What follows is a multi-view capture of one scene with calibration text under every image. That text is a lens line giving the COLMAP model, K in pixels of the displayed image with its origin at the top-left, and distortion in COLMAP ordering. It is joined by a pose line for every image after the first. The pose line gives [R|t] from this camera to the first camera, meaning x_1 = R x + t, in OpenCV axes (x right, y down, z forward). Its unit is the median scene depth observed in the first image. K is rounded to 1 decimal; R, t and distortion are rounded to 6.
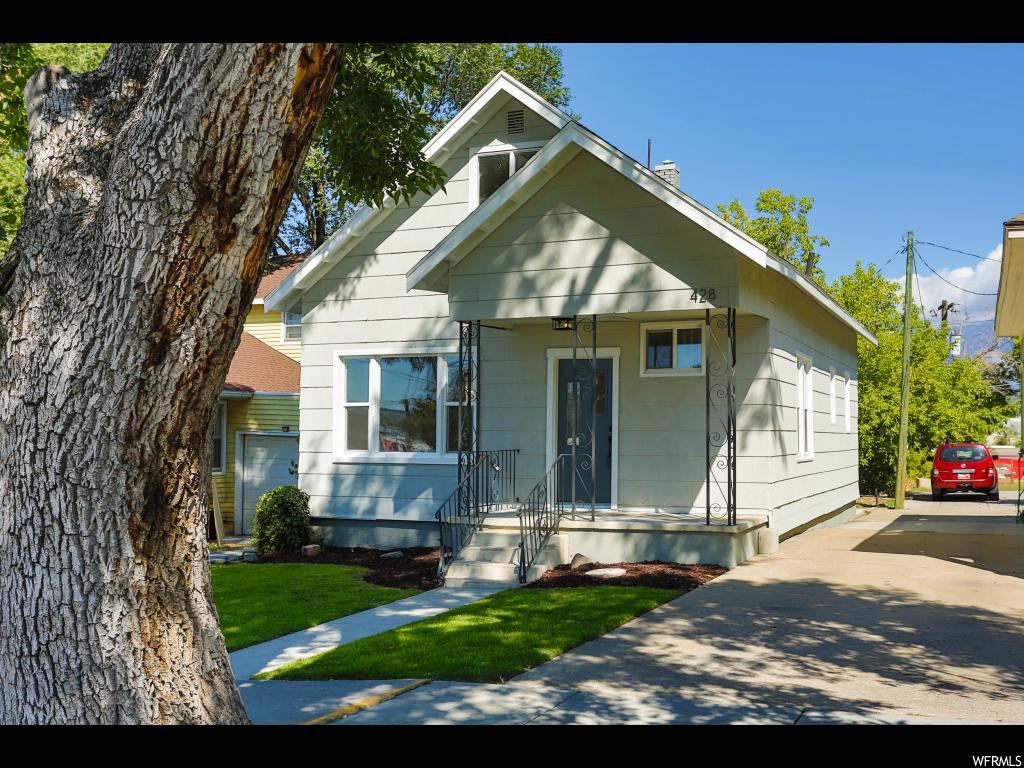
lens RADIAL K [[1032.2, 0, 512.0], [0, 1032.2, 384.0], [0, 0, 1]] dist [0.003700, 0.002471]
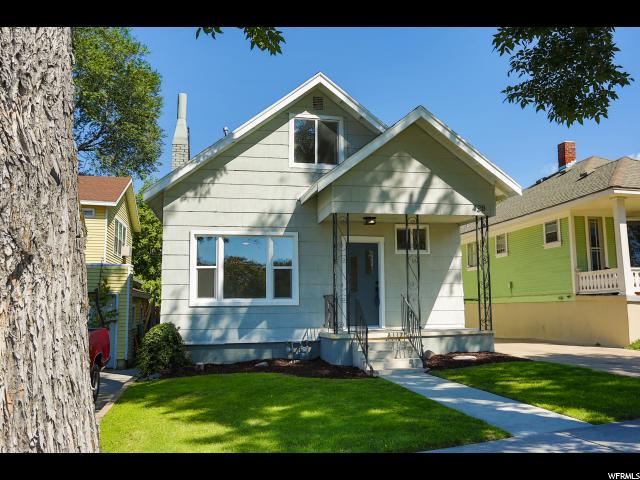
lens RADIAL K [[550.1, 0, 320.0], [0, 550.1, 240.0], [0, 0, 1]] dist [-0.002599, -0.002728]
pose [[0.817471, 0.059973, 0.572839, -0.493857], [-0.012874, 0.996218, -0.085926, 0.049021], [-0.575826, 0.062867, 0.815152, 0.266934]]
